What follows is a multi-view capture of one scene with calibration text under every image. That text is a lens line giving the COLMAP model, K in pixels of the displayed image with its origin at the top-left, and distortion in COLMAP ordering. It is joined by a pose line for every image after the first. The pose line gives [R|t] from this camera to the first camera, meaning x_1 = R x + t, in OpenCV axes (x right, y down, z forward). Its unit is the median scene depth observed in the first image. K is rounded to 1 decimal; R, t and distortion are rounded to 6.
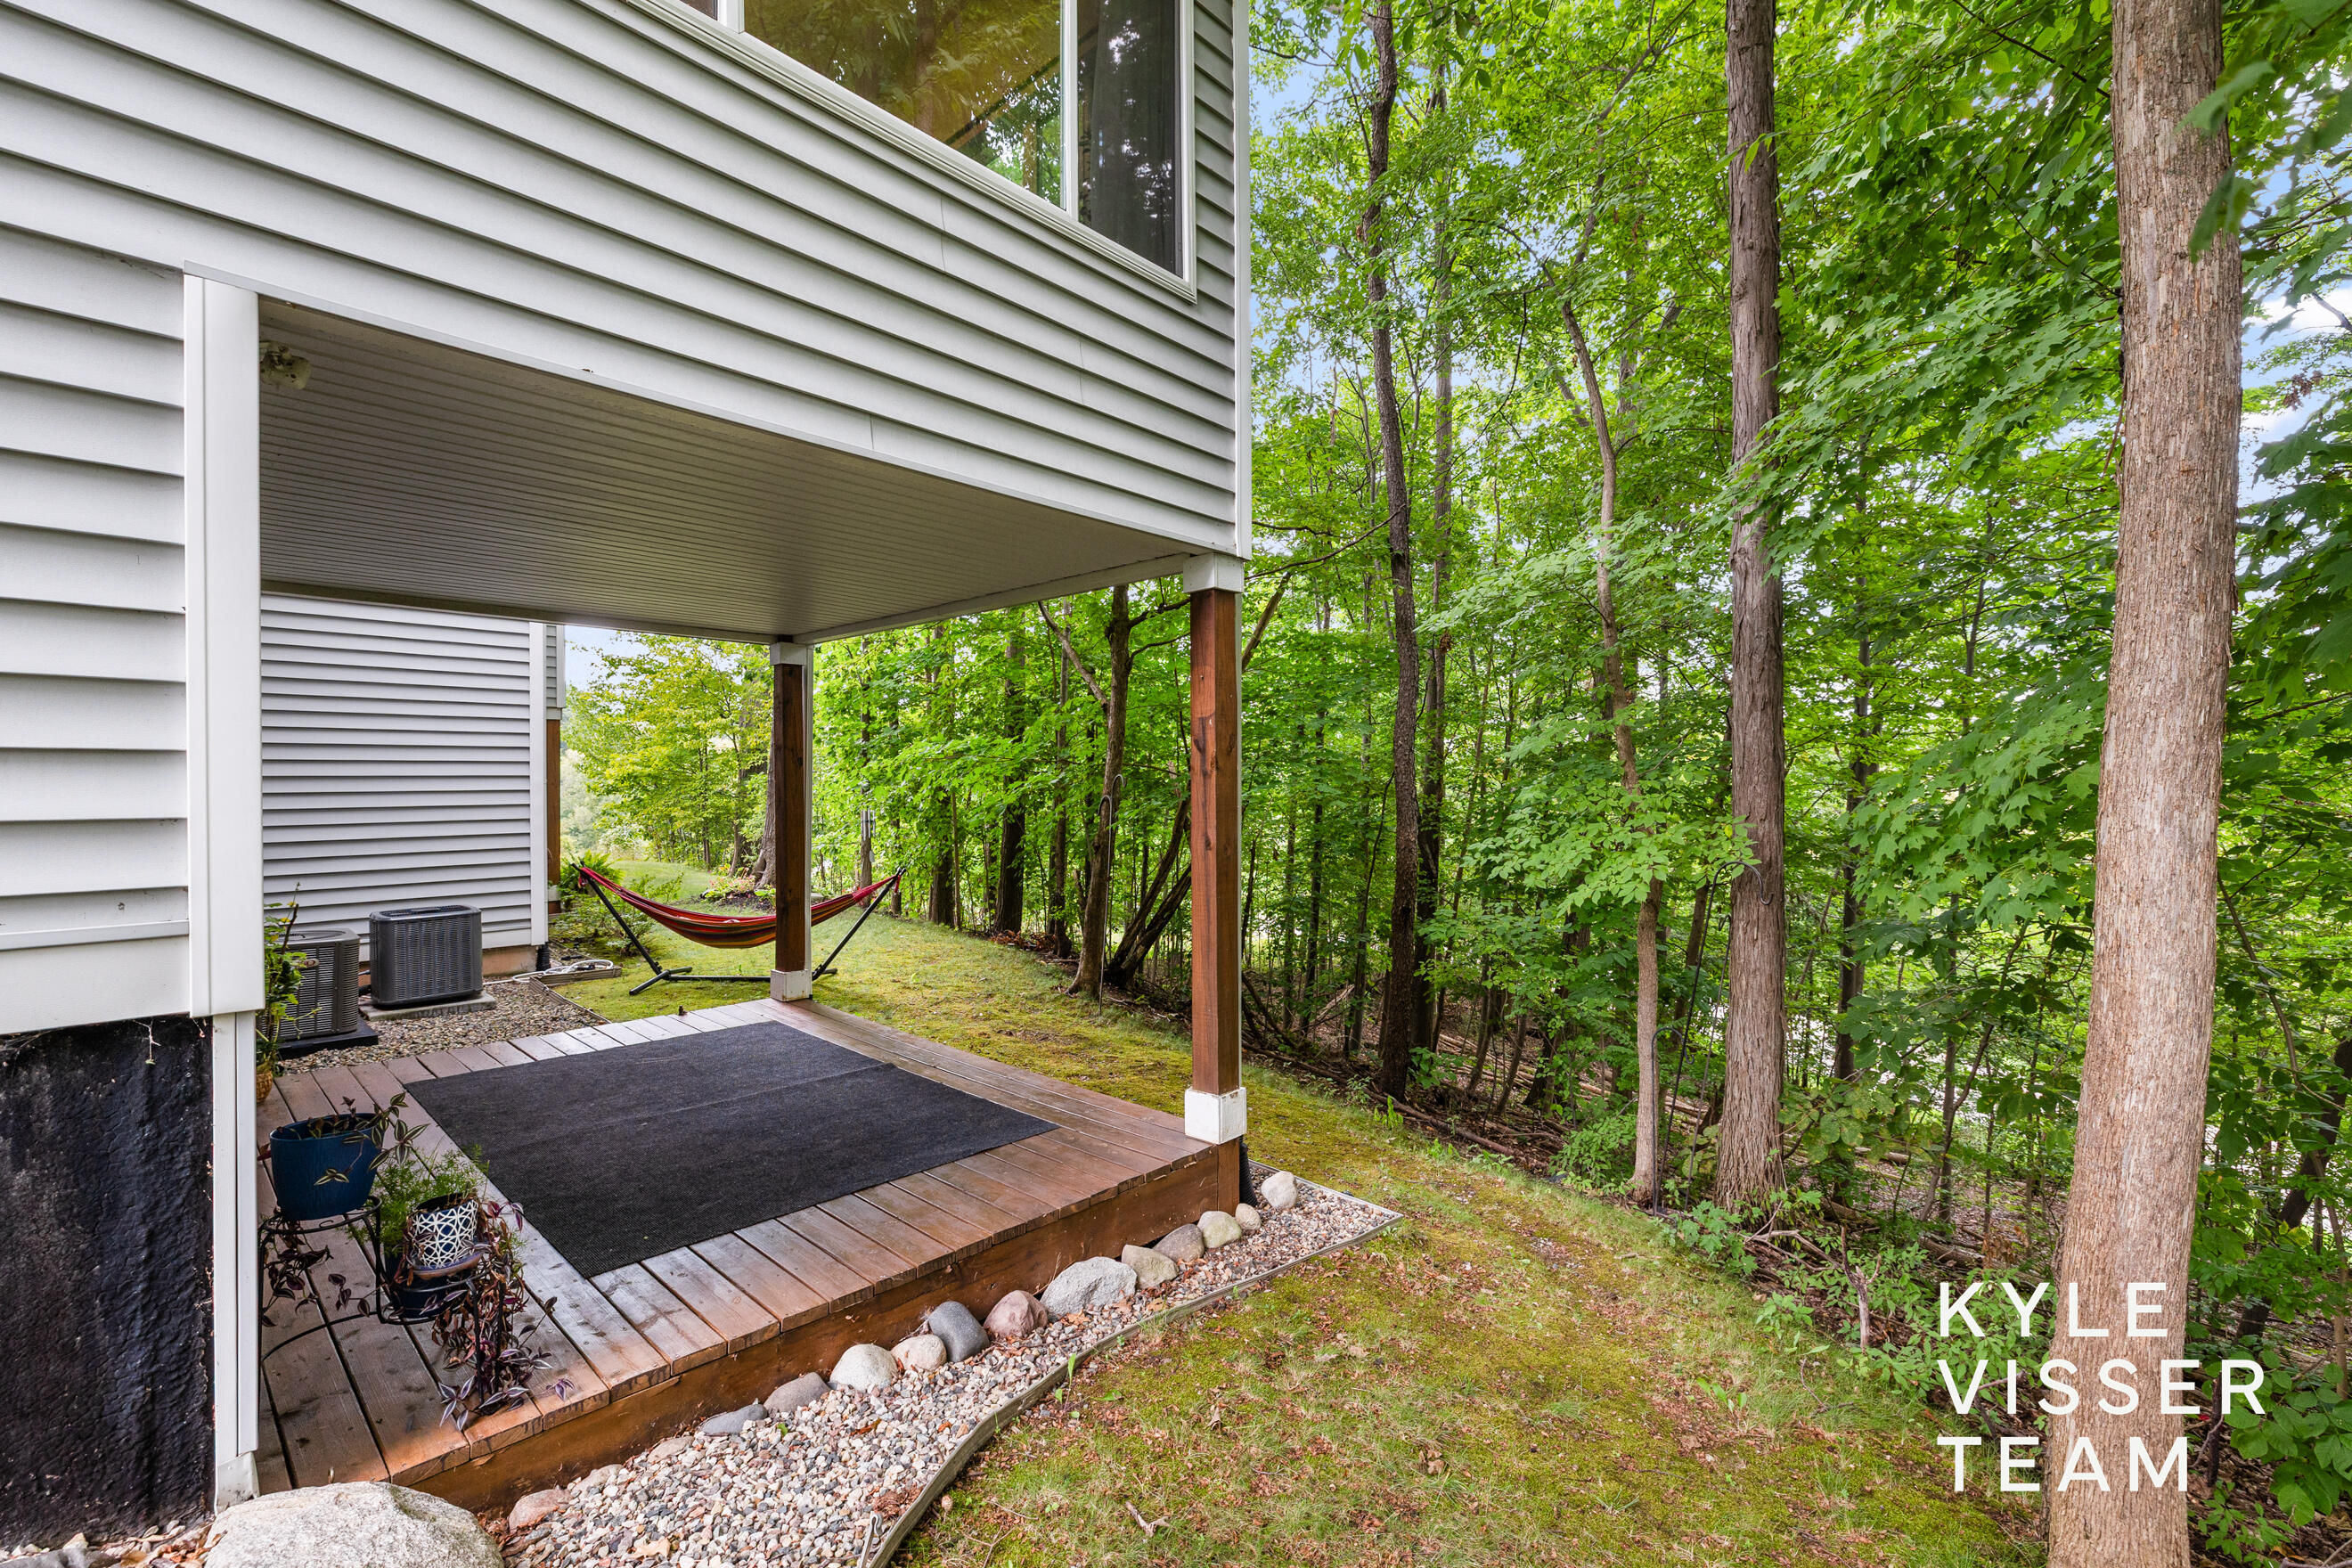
lens RADIAL K [[1001.0, 0, 1174.2], [0, 1001.0, 785.5], [0, 0, 1]] dist [0.003304, 0.000125]
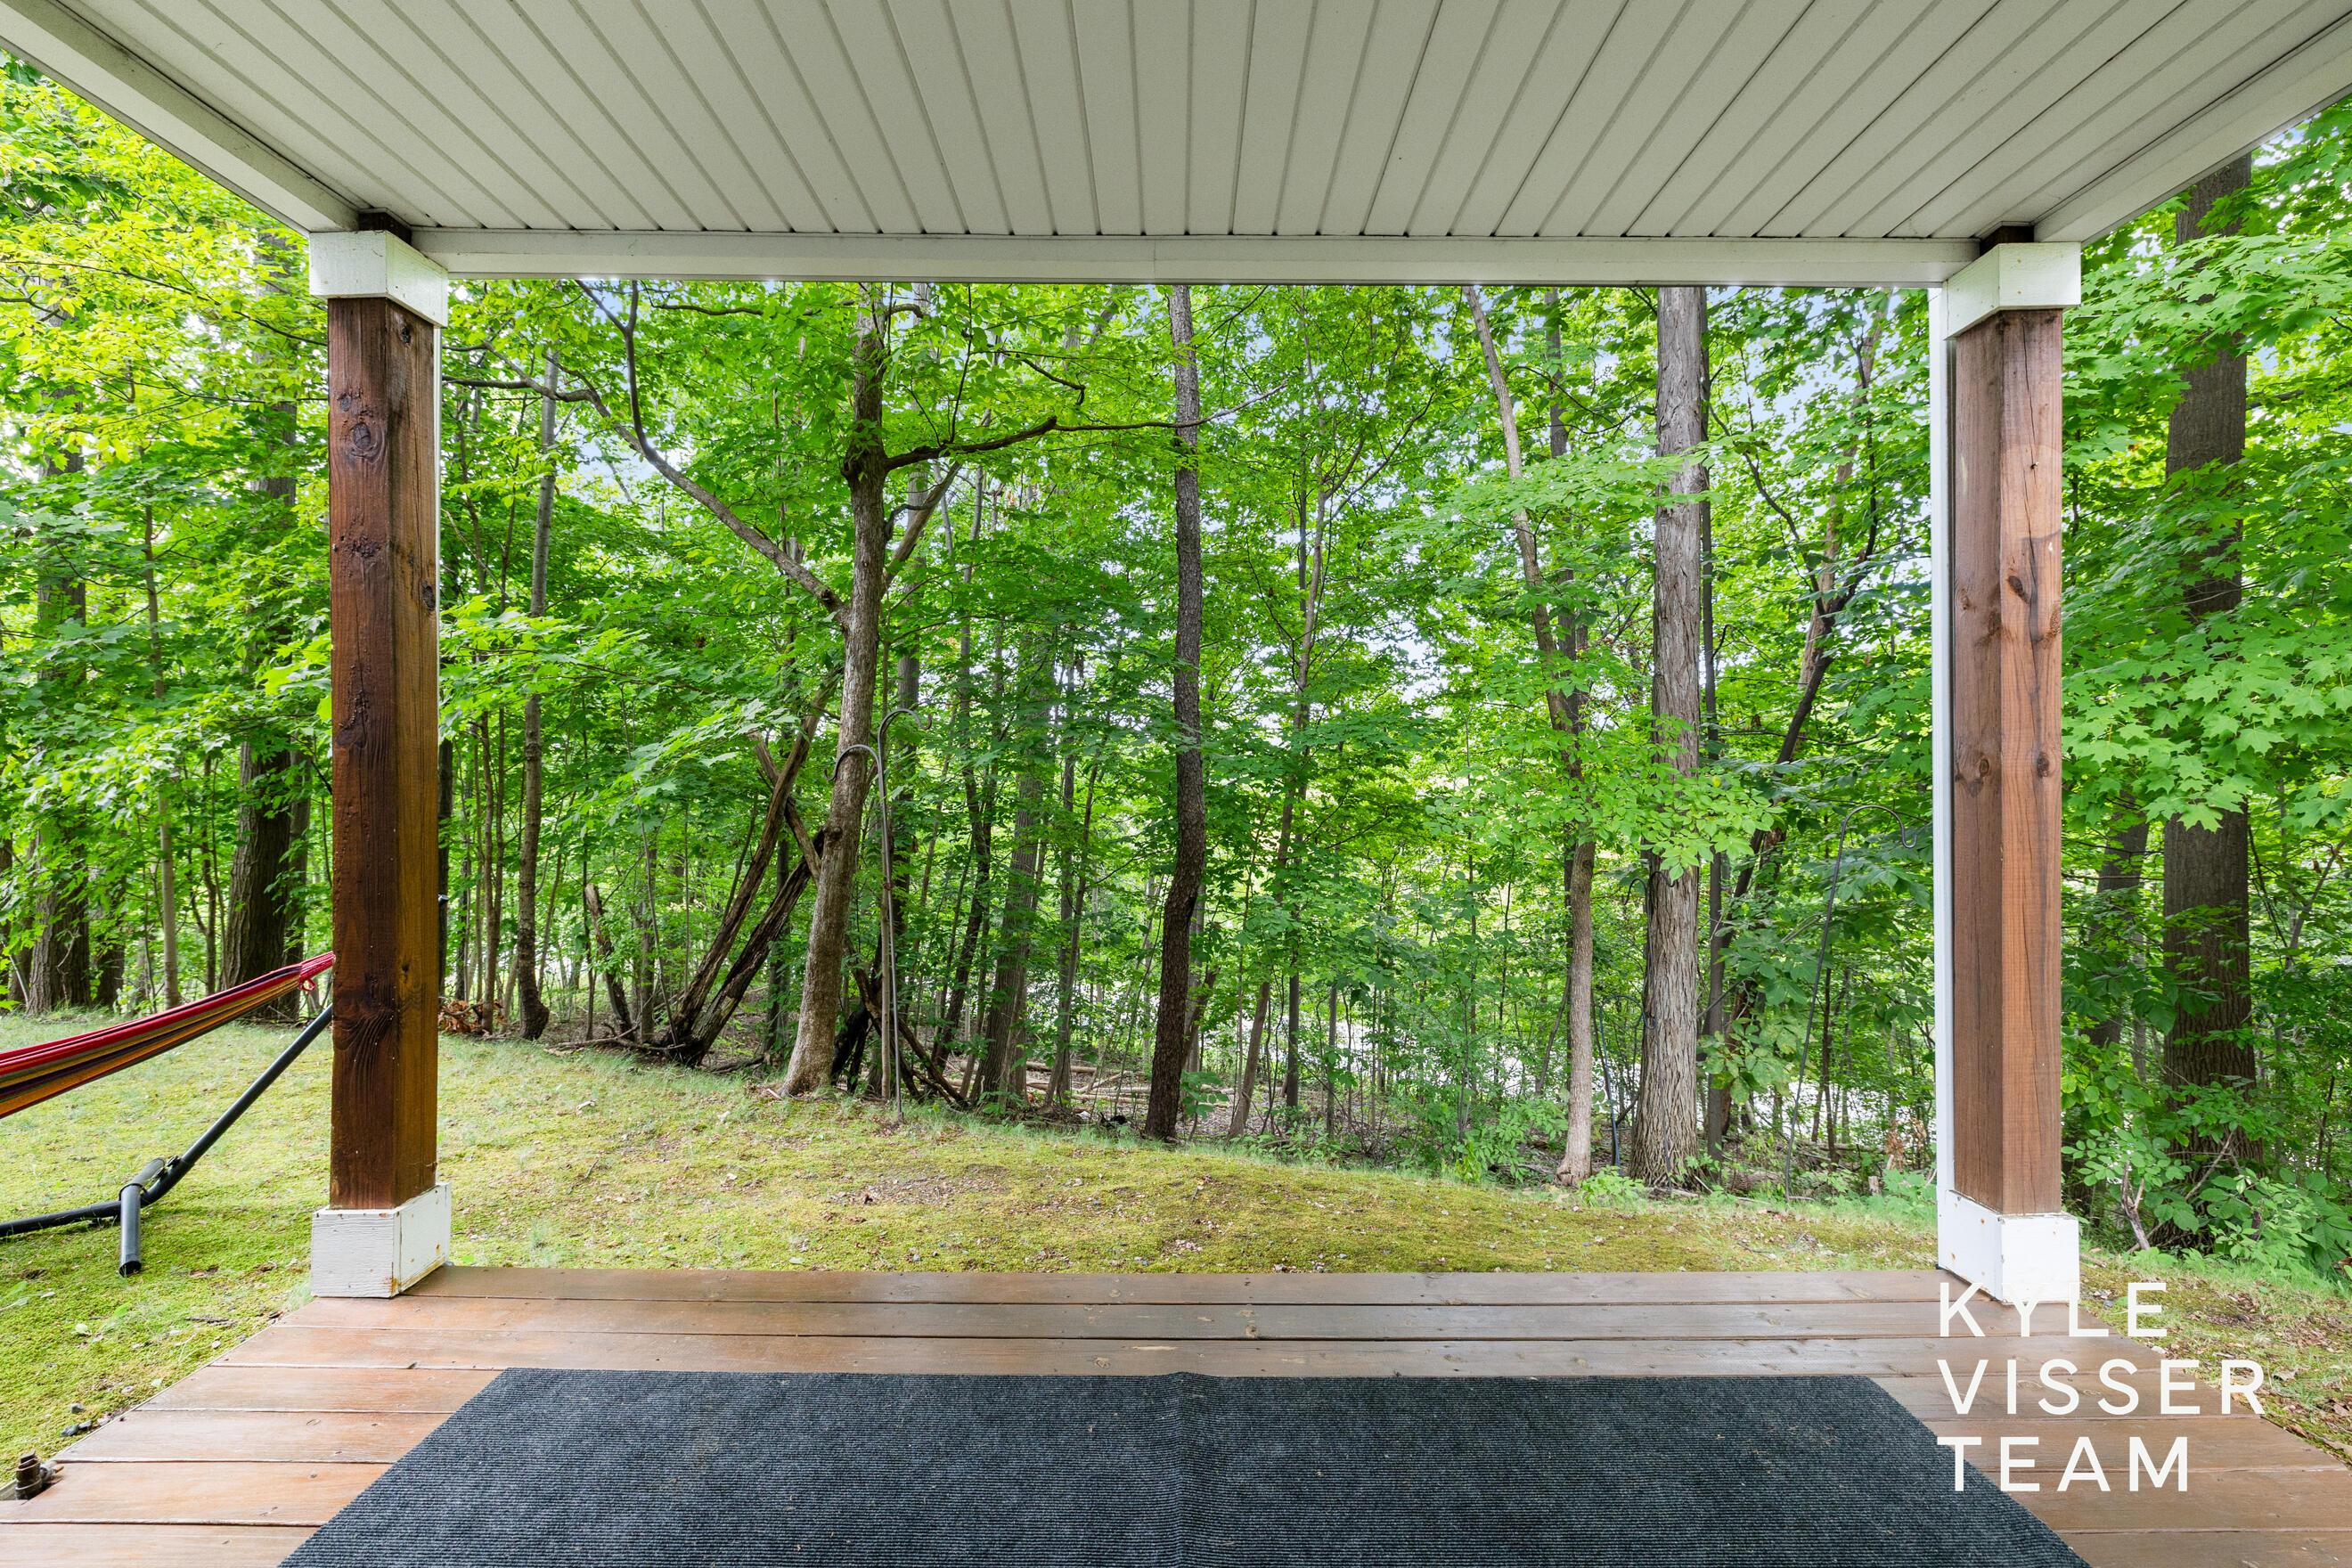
lens RADIAL K [[1001.0, 0, 1174.1], [0, 1001.0, 782.2], [0, 0, 1]] dist [0.003304, 0.000125]
pose [[0.734108, 0.003071, 0.679025, -0.329248], [0.002013, 0.999976, -0.006698, 0.035854], [-0.679029, 0.006284, 0.734084, 0.440315]]
